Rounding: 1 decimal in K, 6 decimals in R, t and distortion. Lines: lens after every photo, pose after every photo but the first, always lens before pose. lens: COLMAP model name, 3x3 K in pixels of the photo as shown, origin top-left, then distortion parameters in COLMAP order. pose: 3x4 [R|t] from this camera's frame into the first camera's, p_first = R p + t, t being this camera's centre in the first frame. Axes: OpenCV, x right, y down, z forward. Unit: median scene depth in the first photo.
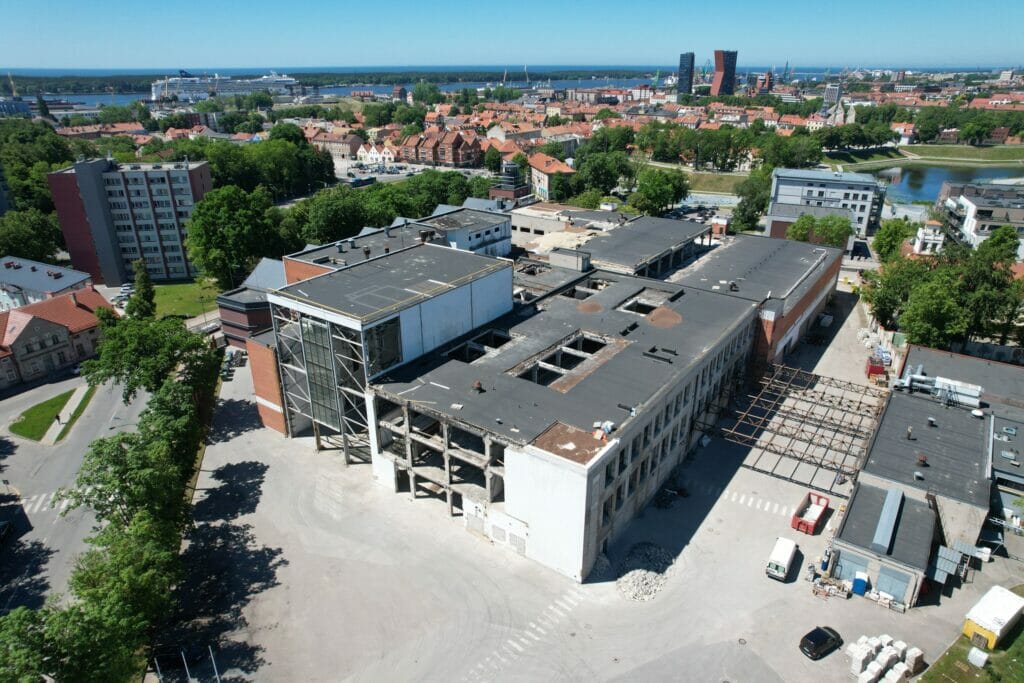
lens RADIAL K [[644.3, 0, 512.0], [0, 644.3, 341.5], [0, 0, 1]] dist [0.003687, 0.002150]
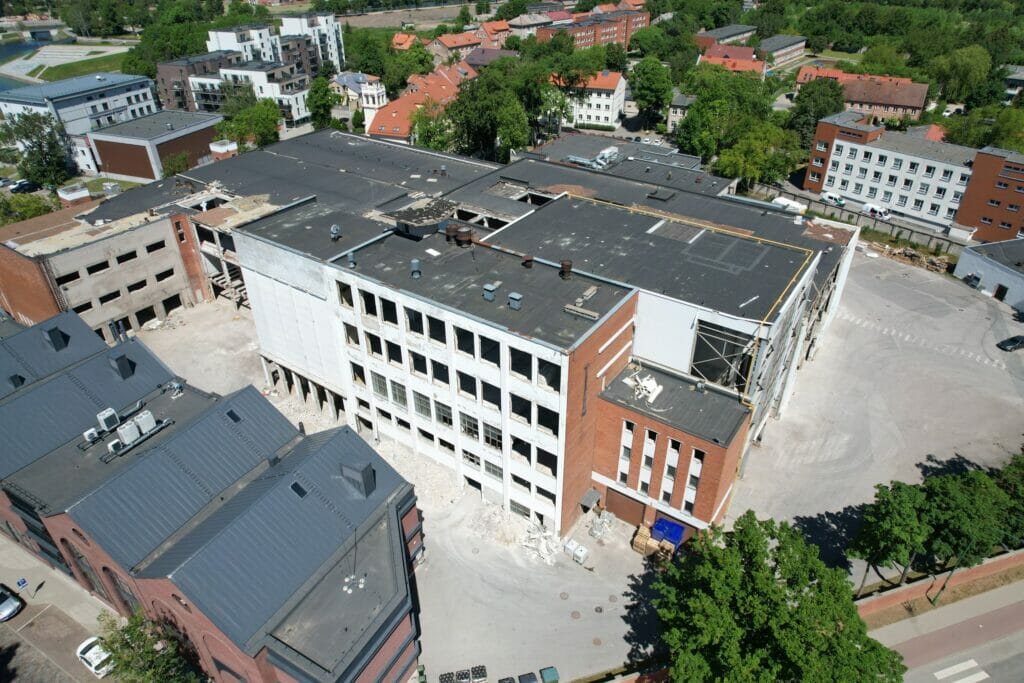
lens RADIAL K [[644.3, 0, 512.0], [0, 644.3, 341.5], [0, 0, 1]] dist [0.003687, 0.002150]
pose [[-0.014935, -0.549216, 0.835547, -0.628560], [0.413566, 0.757418, 0.505253, -0.336415], [-0.910352, 0.353100, 0.215825, 0.755869]]
